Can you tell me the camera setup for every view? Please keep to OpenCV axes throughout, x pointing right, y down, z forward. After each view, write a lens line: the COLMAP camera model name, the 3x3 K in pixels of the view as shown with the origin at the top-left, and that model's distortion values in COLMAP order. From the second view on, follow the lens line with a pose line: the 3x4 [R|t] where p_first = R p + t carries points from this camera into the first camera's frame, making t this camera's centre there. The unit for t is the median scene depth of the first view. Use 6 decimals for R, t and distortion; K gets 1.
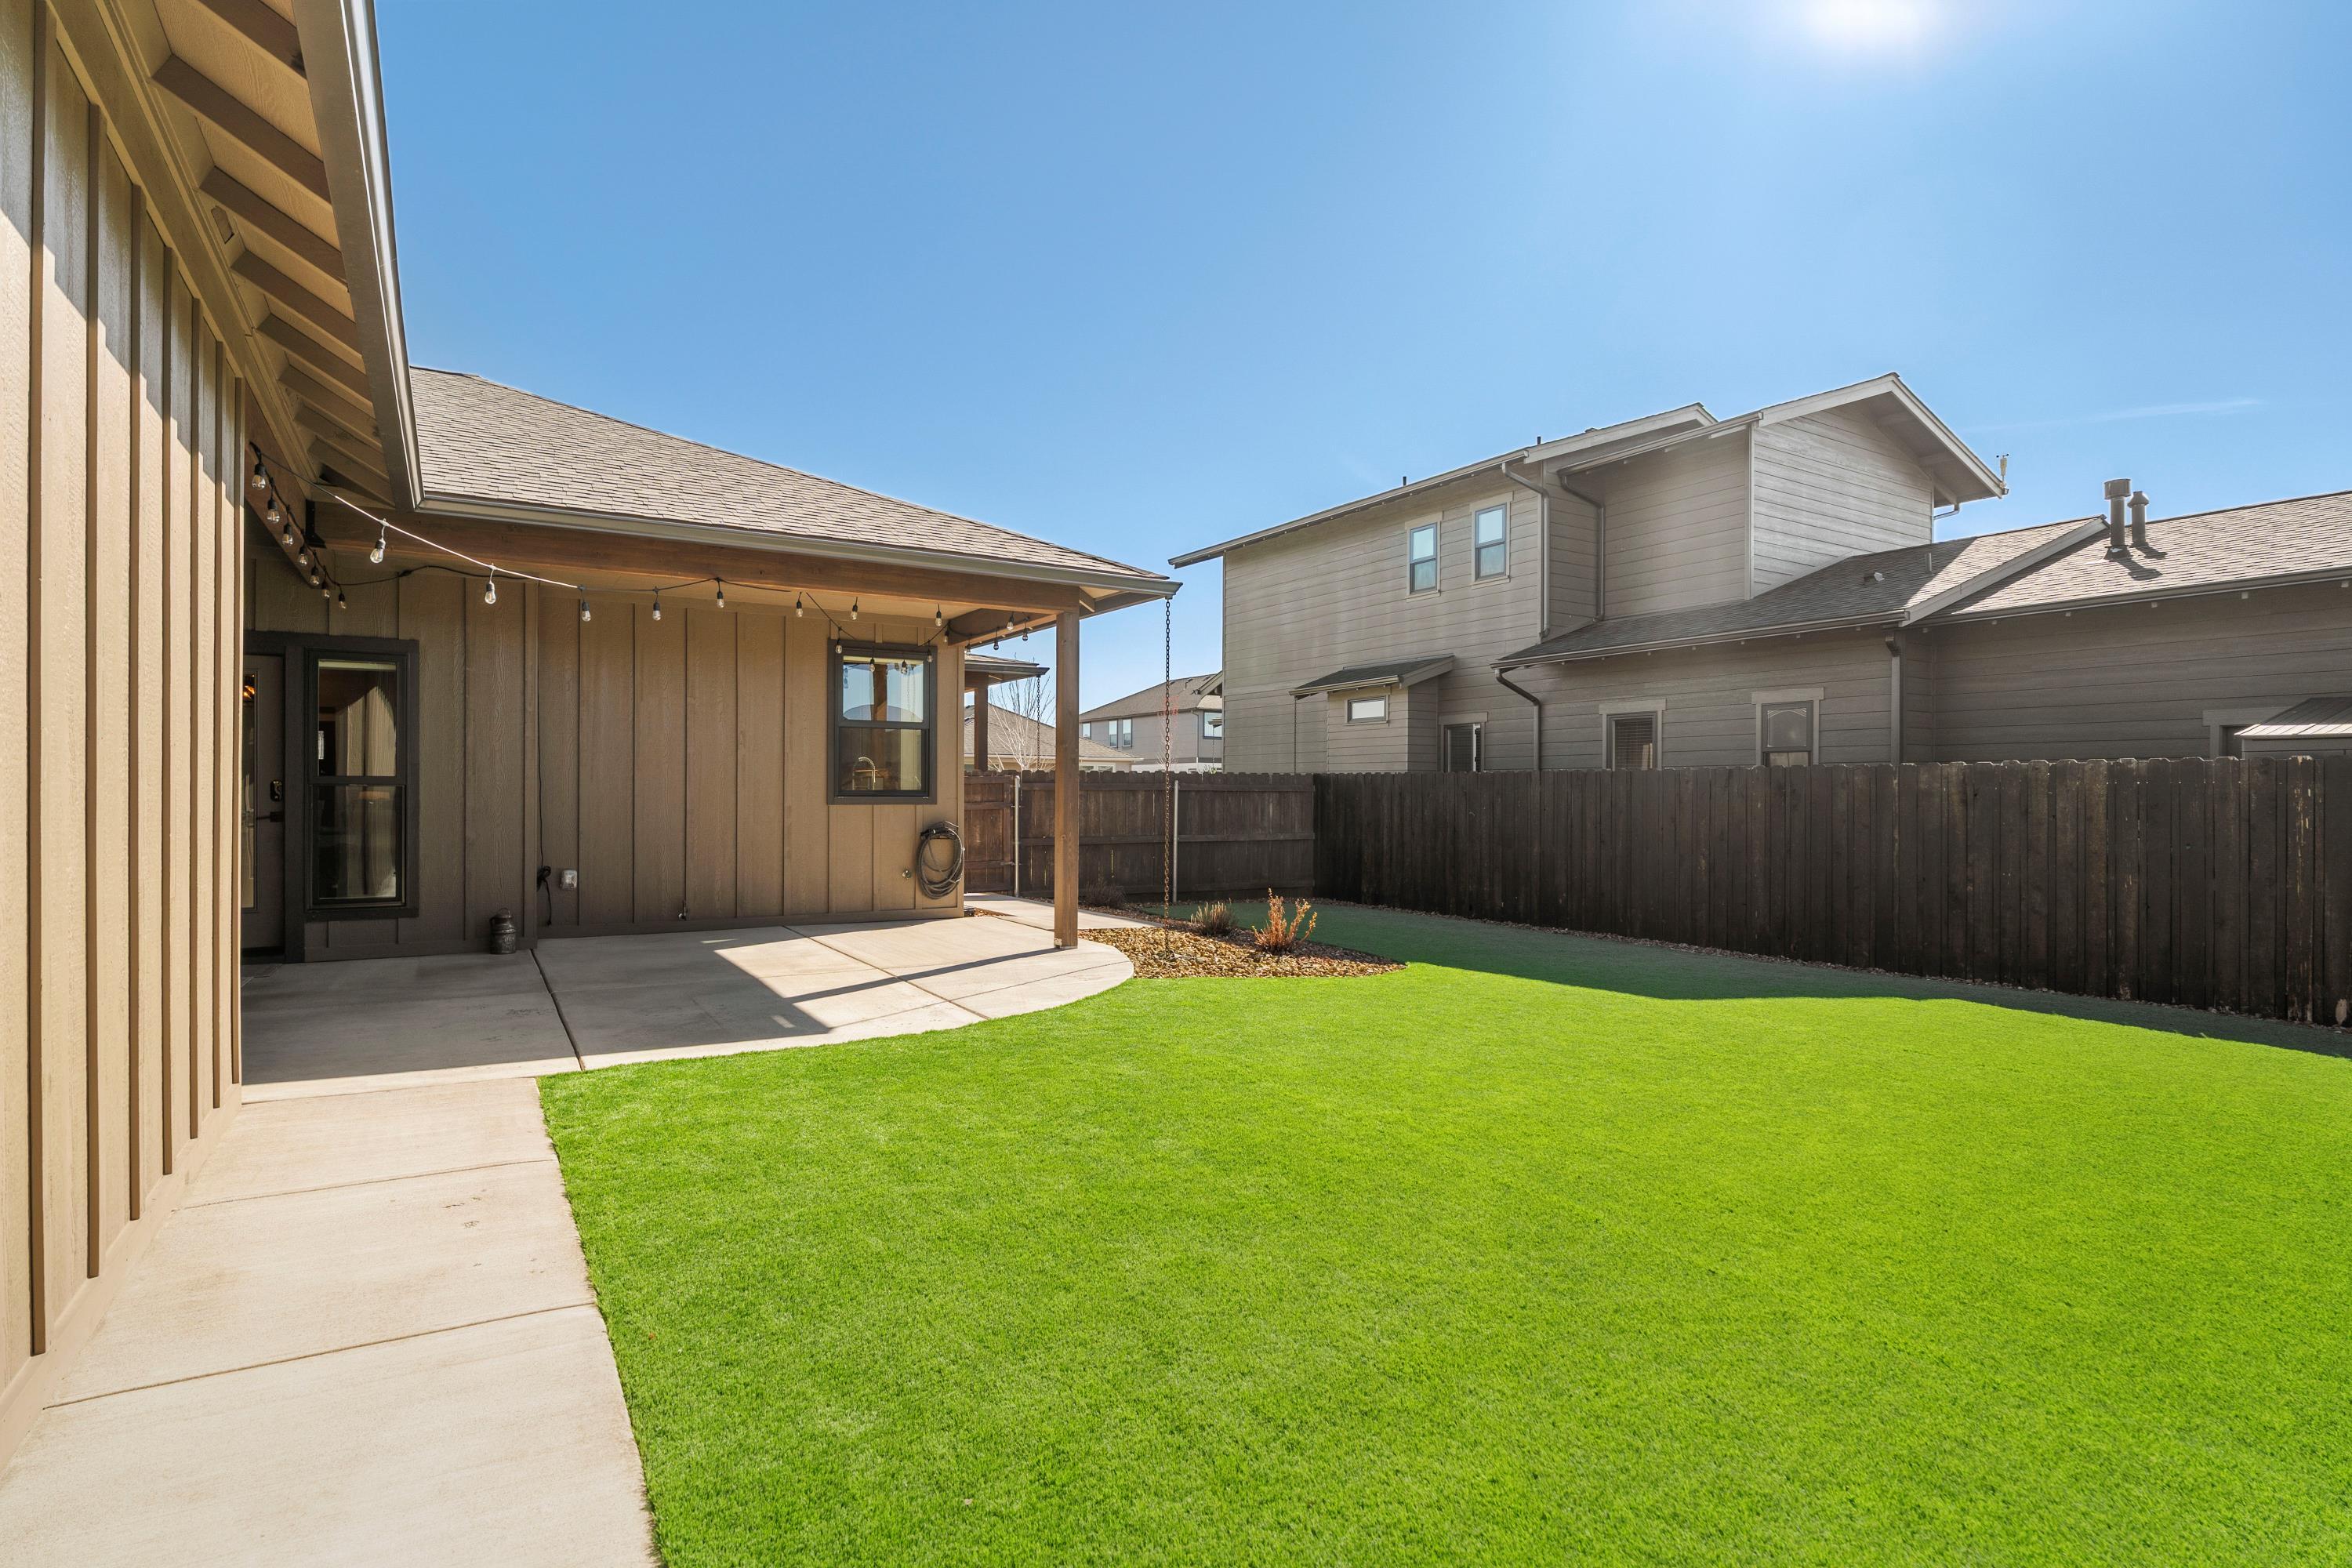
lens RADIAL K [[1147.4, 0, 1173.6], [0, 1147.4, 794.3], [0, 0, 1]] dist [-0.003249, -0.000077]
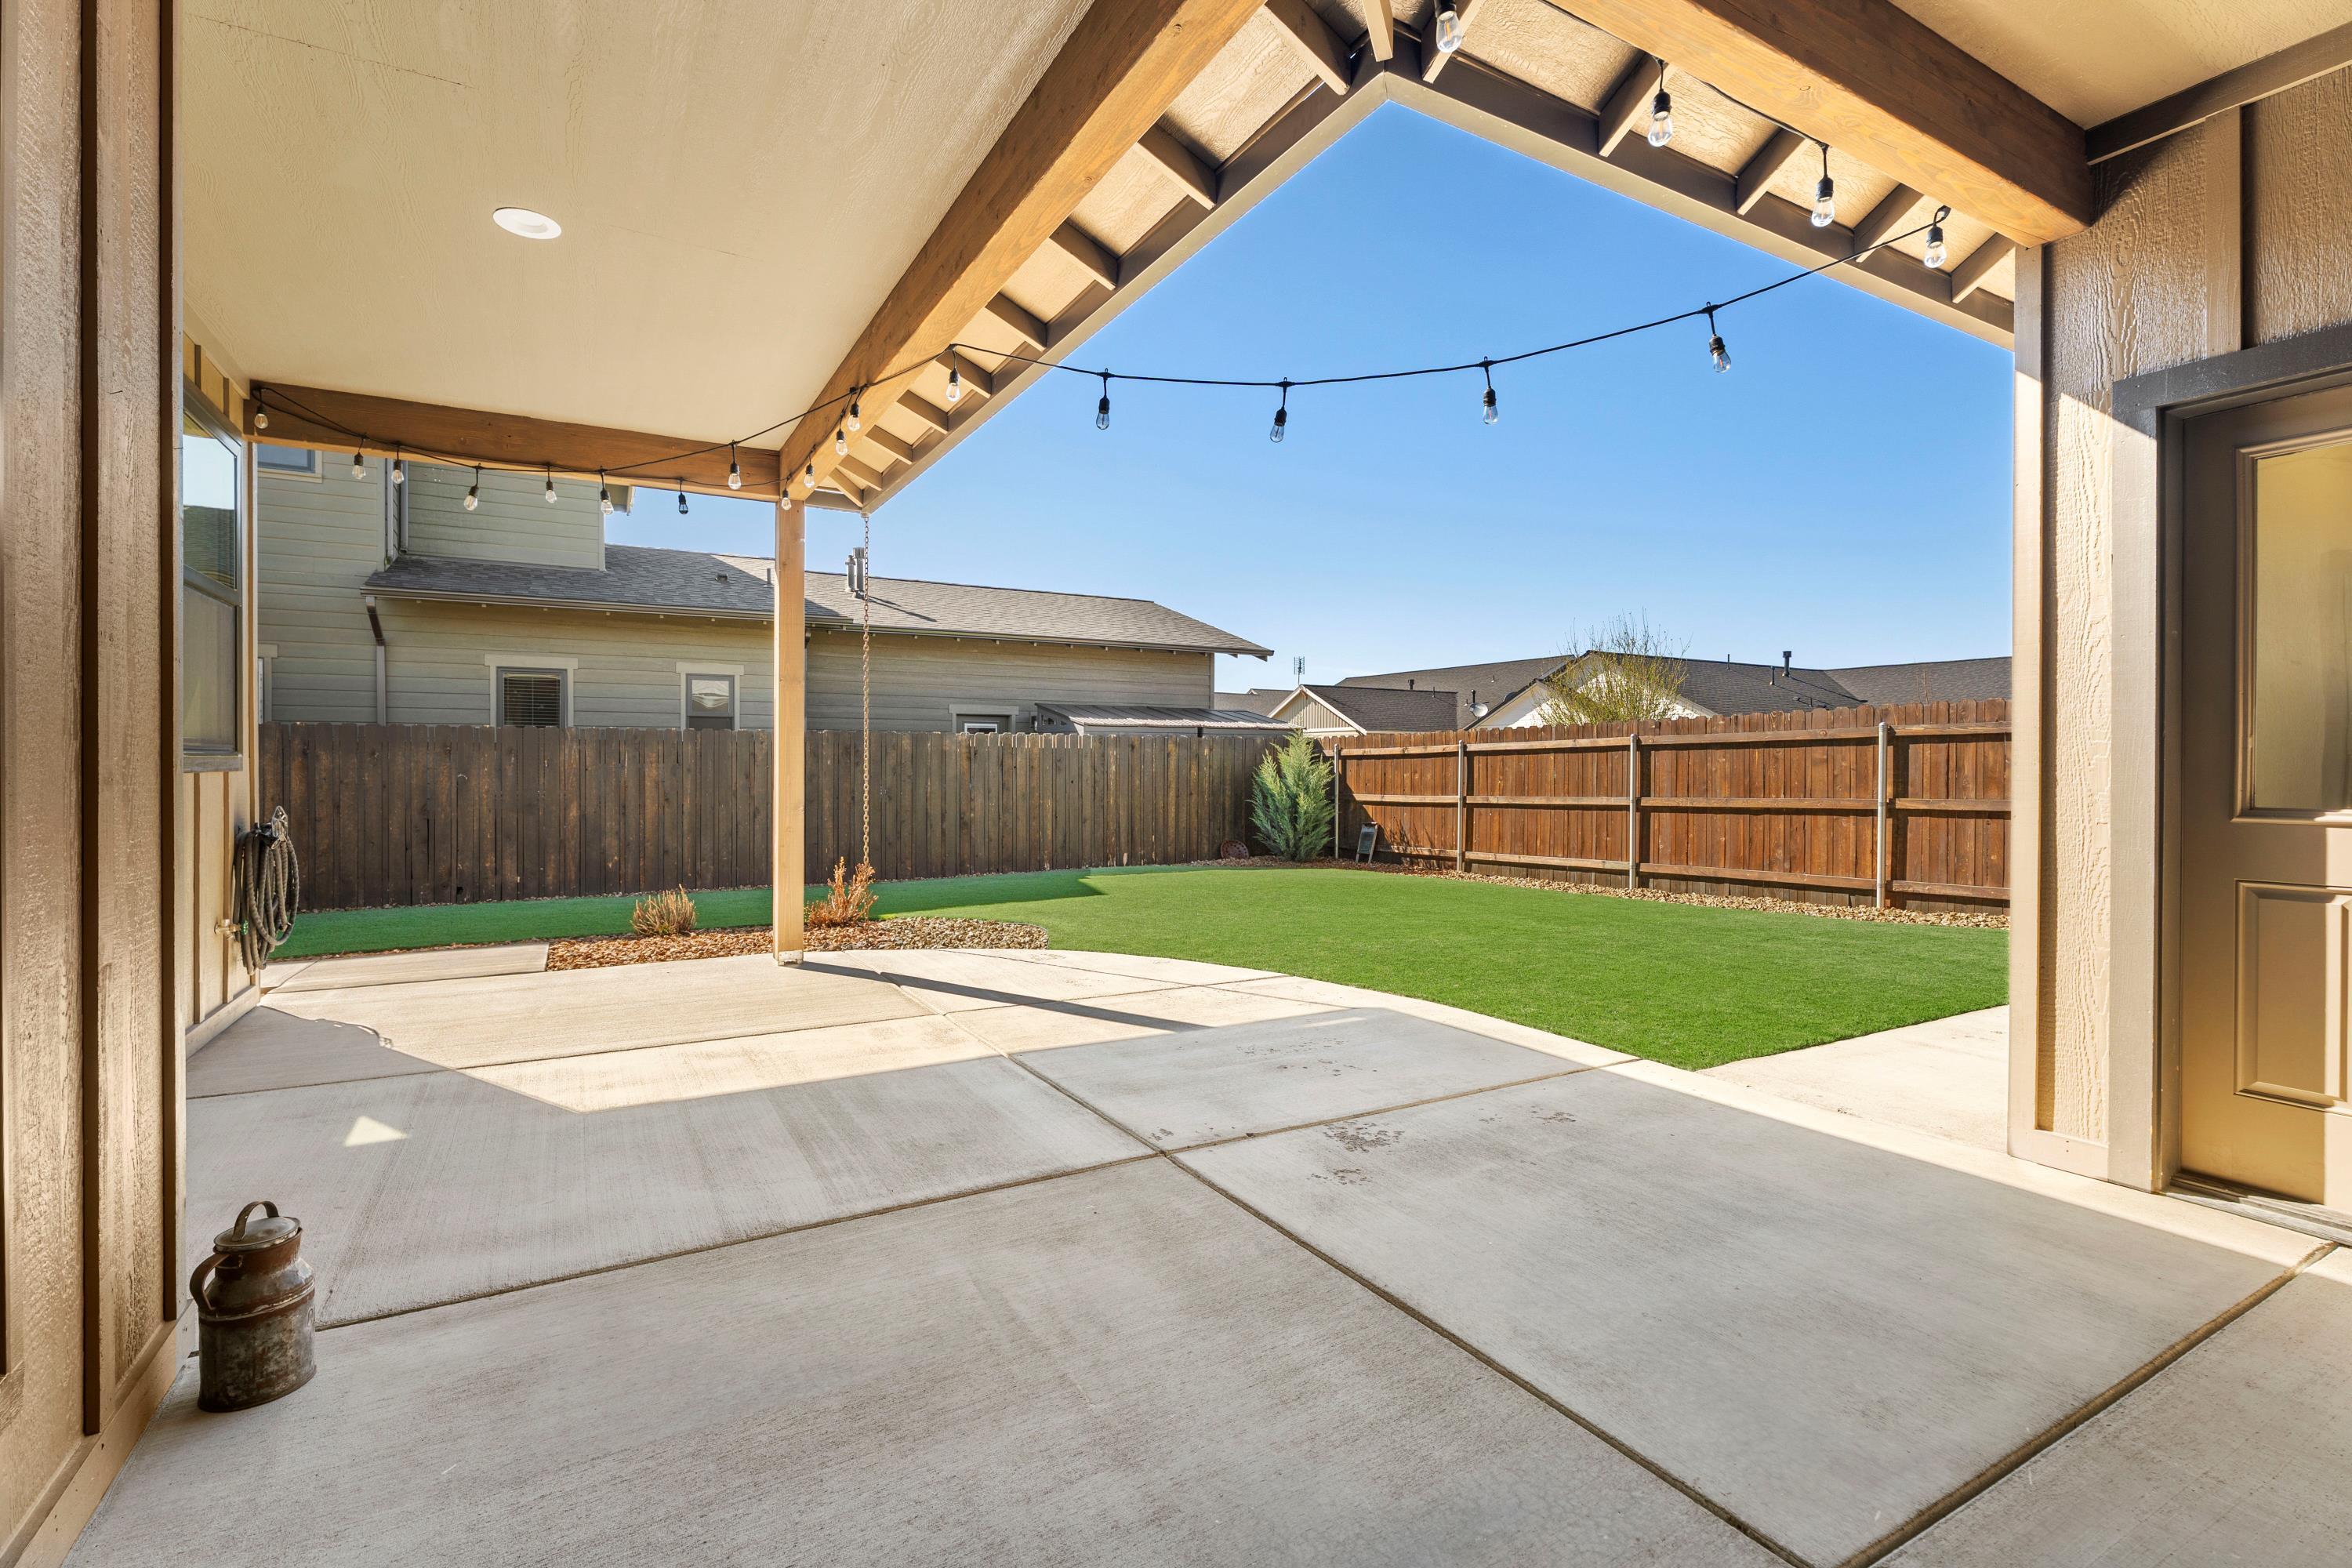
lens RADIAL K [[1071.0, 0, 1154.5], [0, 1071.0, 763.9], [0, 0, 1]] dist [0.005014, -0.002442]
pose [[0.042338, -0.008305, 0.999069, -0.724423], [-0.001485, 0.999964, 0.008375, 0.001094], [-0.999102, -0.001838, 0.042324, 0.683025]]
